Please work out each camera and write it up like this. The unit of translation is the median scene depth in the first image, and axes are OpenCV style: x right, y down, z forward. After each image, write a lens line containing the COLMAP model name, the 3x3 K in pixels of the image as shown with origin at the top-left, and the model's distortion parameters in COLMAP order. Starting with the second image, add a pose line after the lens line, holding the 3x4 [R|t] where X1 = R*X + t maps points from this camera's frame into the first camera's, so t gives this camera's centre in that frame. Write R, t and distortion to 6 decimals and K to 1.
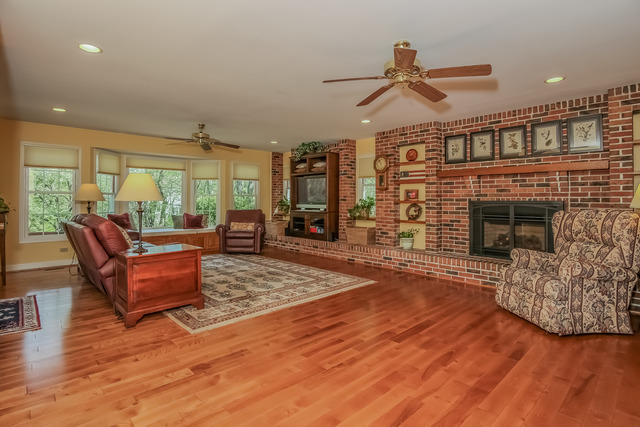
lens RADIAL K [[320.4, 0, 320.1], [0, 320.4, 198.3], [0, 0, 1]] dist [-0.020727, 0.000207]
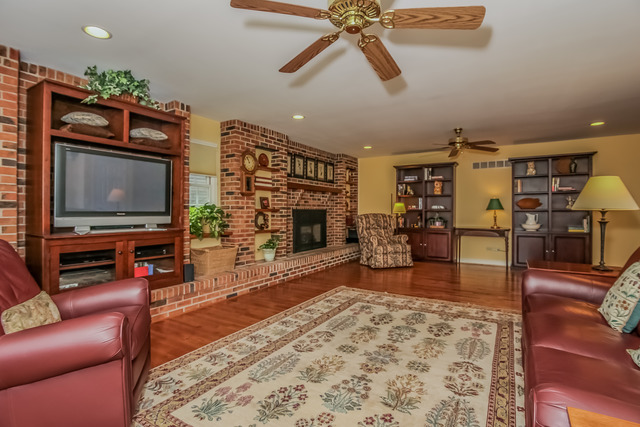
lens RADIAL K [[320.4, 0, 317.9], [0, 320.4, 211.9], [0, 0, 1]] dist [-0.020727, 0.000207]
pose [[-0.256097, -0.010857, 0.966590, -0.705793], [-0.013658, 0.999878, 0.007612, 0.007464], [-0.966555, -0.011252, -0.256214, 1.161729]]
